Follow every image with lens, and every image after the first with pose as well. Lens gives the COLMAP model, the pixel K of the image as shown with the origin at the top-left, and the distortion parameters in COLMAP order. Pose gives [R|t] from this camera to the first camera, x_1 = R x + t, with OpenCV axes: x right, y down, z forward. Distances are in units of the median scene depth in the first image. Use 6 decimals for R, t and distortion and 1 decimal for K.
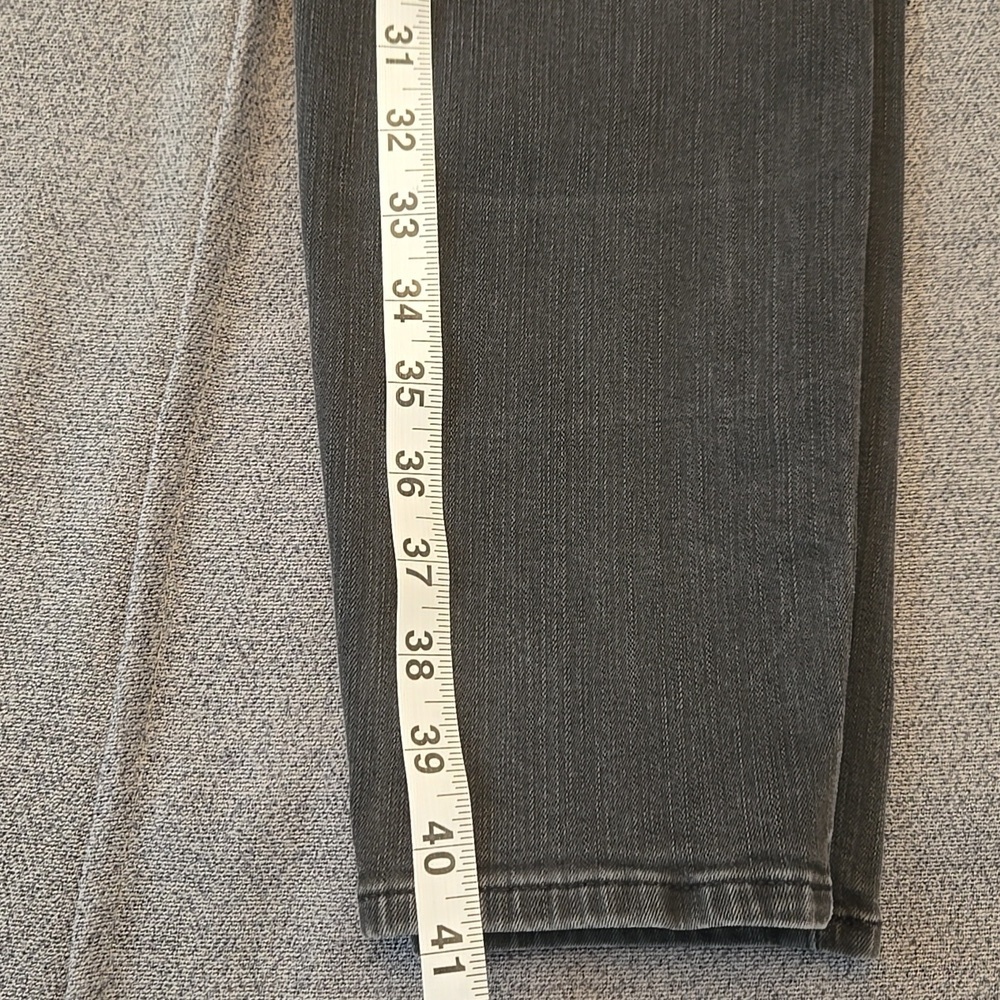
lens RADIAL K [[1433.7, 0, 519.8], [0, 1433.7, 503.5], [0, 0, 1]] dist [0.071333, -0.163606]
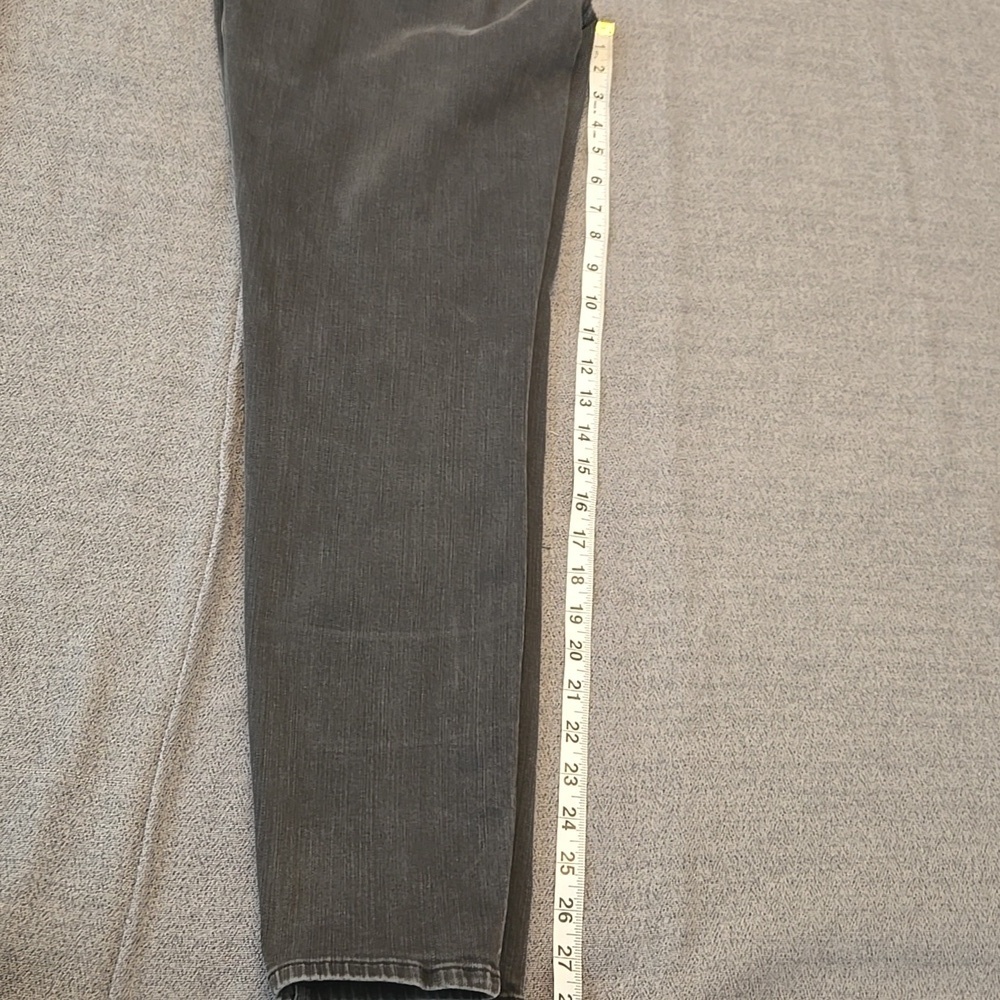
lens RADIAL K [[1433.7, 0, 519.8], [0, 1433.7, 503.5], [0, 0, 1]] dist [0.071333, -0.163606]
pose [[0.979196, 0.060299, 0.193751, -0.176593], [-0.010106, 0.968135, -0.250225, 0.116035], [-0.202666, 0.243061, 0.948603, -1.012932]]
